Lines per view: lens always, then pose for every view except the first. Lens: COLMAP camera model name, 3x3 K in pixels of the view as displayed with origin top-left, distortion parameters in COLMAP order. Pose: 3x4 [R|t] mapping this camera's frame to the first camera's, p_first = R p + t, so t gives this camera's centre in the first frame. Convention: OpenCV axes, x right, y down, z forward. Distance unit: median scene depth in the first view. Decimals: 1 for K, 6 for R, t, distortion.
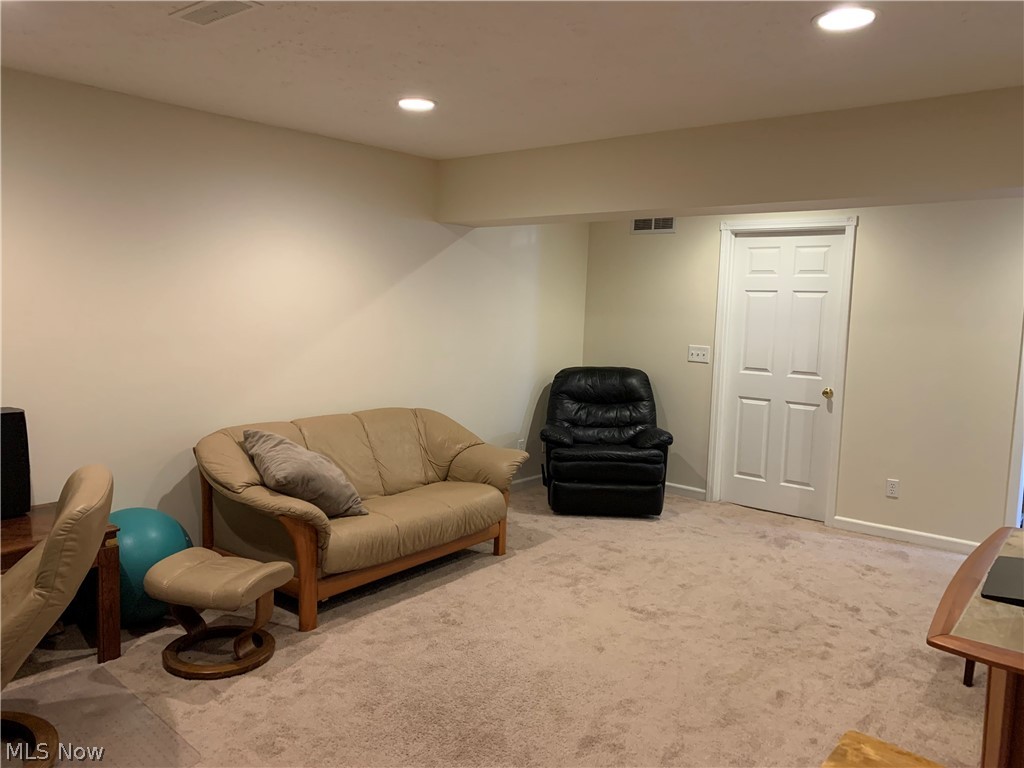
lens RADIAL K [[776.6, 0, 510.8], [0, 776.6, 385.6], [0, 0, 1]] dist [0.061568, -0.080553]
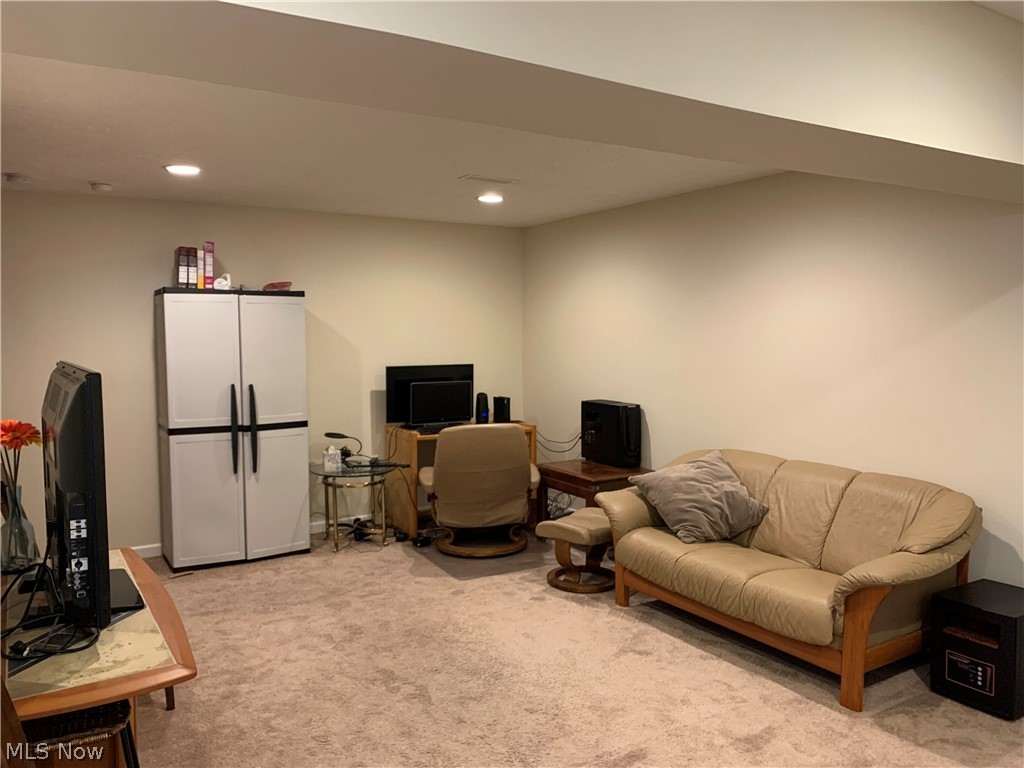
lens RADIAL K [[776.6, 0, 511.9], [0, 776.6, 384.0], [0, 0, 1]] dist [0.061568, -0.080553]
pose [[-0.330506, 0.036453, -0.943100, 0.860547], [-0.109520, 0.991022, 0.076686, -0.100310], [0.937428, 0.128634, -0.323547, 1.078290]]
